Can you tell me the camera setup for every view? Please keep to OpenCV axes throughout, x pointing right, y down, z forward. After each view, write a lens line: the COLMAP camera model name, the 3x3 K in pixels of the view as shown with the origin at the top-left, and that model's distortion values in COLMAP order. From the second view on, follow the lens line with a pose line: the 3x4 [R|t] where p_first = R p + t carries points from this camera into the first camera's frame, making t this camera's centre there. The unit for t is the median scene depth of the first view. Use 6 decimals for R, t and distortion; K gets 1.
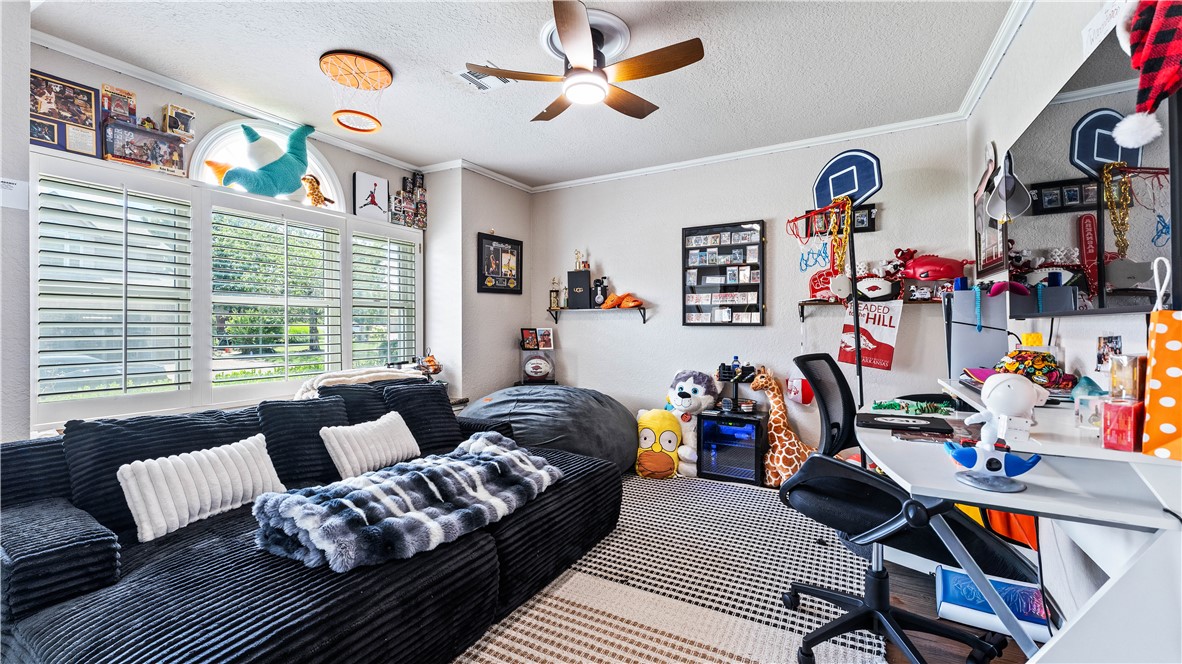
lens RADIAL K [[481.7, 0, 585.6], [0, 481.7, 324.9], [0, 0, 1]] dist [-0.001825, -0.000058]
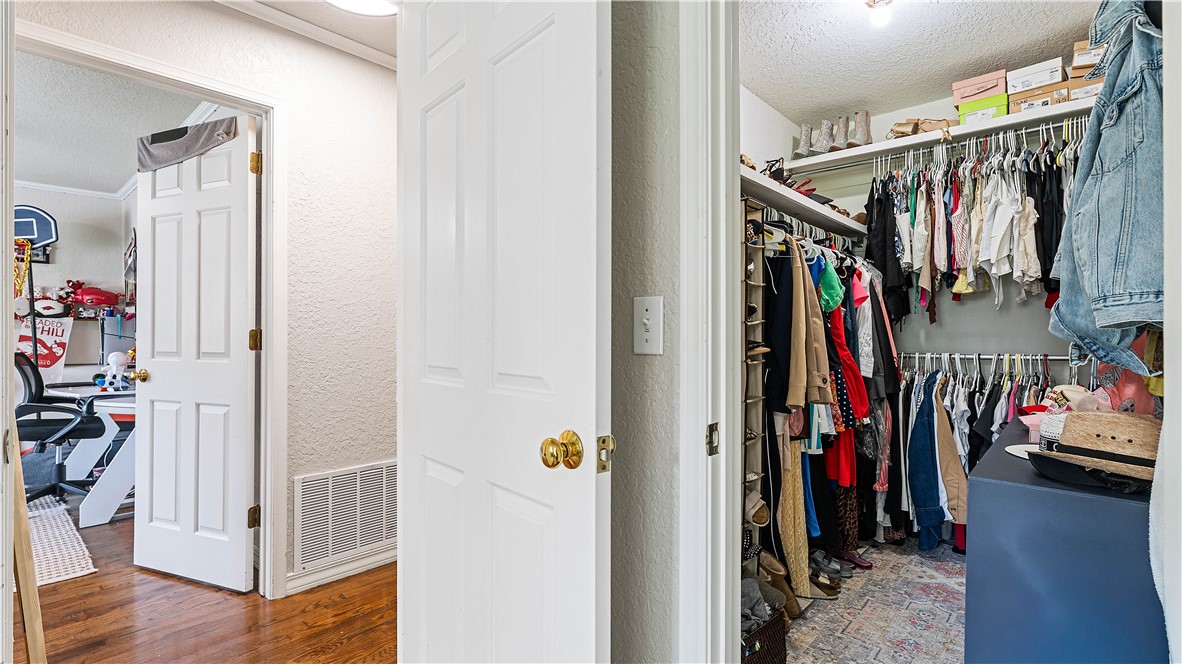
lens RADIAL K [[553.5, 0, 585.8], [0, 553.5, 329.3], [0, 0, 1]] dist [-0.000224, -0.001335]
pose [[0.234229, 0.010761, 0.972122, -0.541917], [-0.000489, 0.999940, -0.010951, -0.001040], [-0.972181, 0.002089, 0.234220, -0.808088]]
